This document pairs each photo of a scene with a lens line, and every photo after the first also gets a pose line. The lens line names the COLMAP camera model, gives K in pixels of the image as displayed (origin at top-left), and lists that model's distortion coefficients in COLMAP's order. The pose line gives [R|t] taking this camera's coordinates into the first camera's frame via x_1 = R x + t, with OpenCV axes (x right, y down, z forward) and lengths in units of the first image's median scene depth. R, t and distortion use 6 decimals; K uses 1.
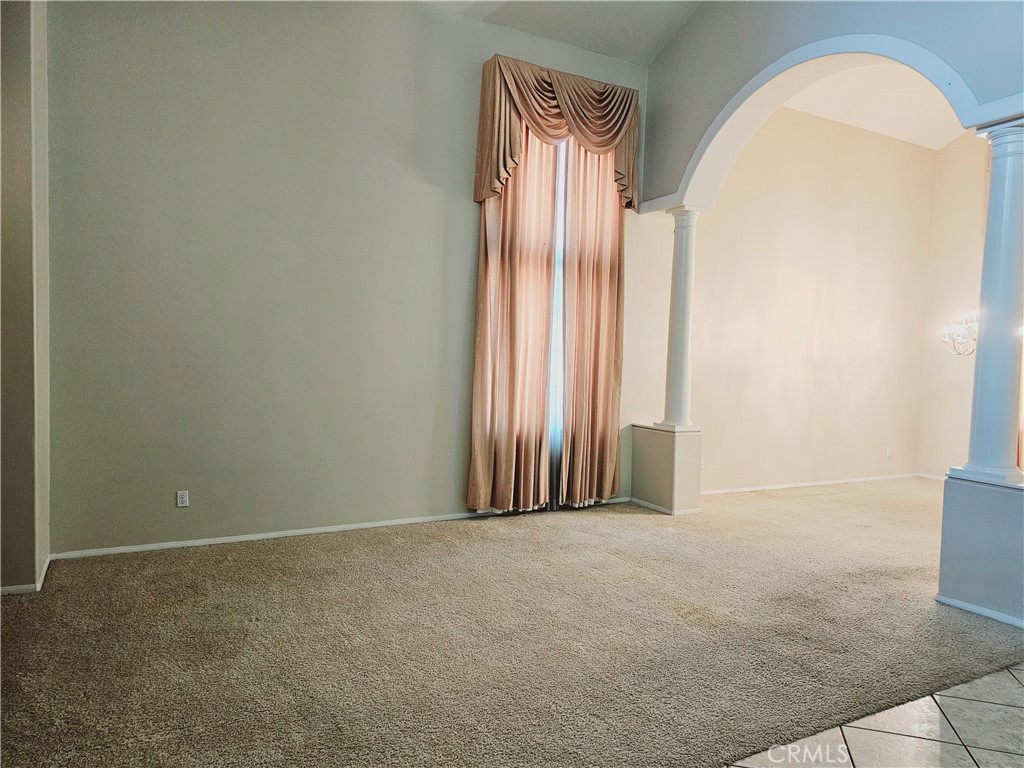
lens RADIAL K [[697.3, 0, 512.0], [0, 697.3, 384.0], [0, 0, 1]] dist [0.054363, -0.001370]
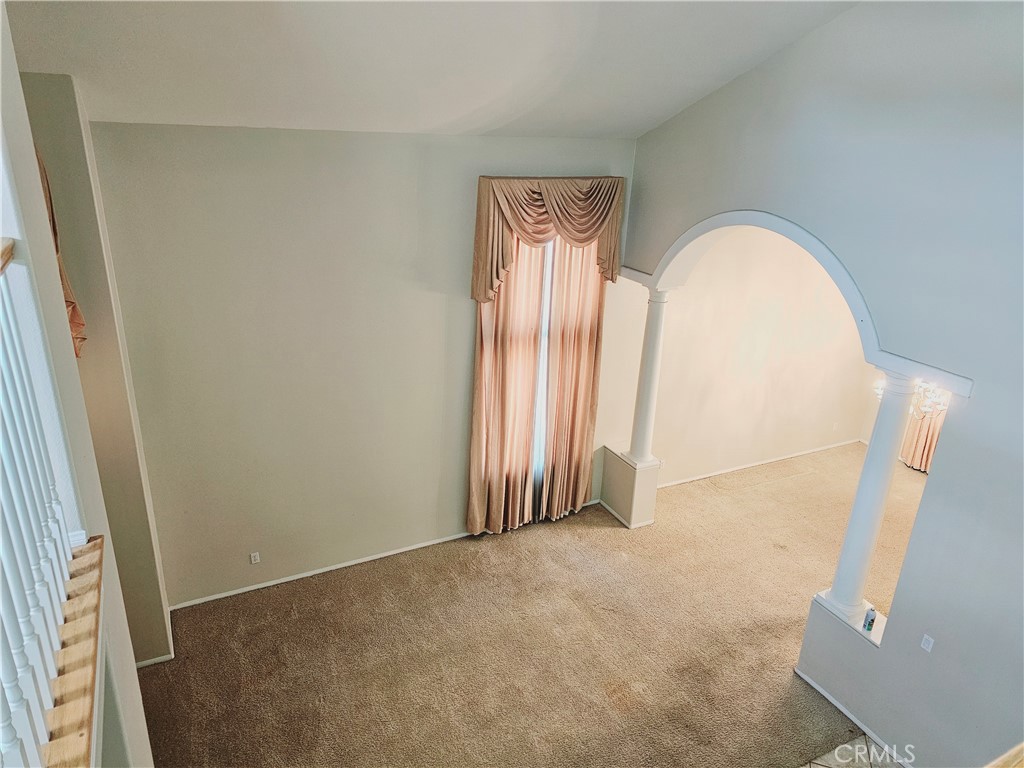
lens RADIAL K [[693.7, 0, 497.8], [0, 693.7, 383.1], [0, 0, 1]] dist [0.103322, -0.097903]
pose [[0.999285, 0.018786, -0.032824, 0.029335], [-0.007727, 0.951009, 0.309067, -0.470772], [0.037022, -0.308592, 0.950474, -0.130894]]
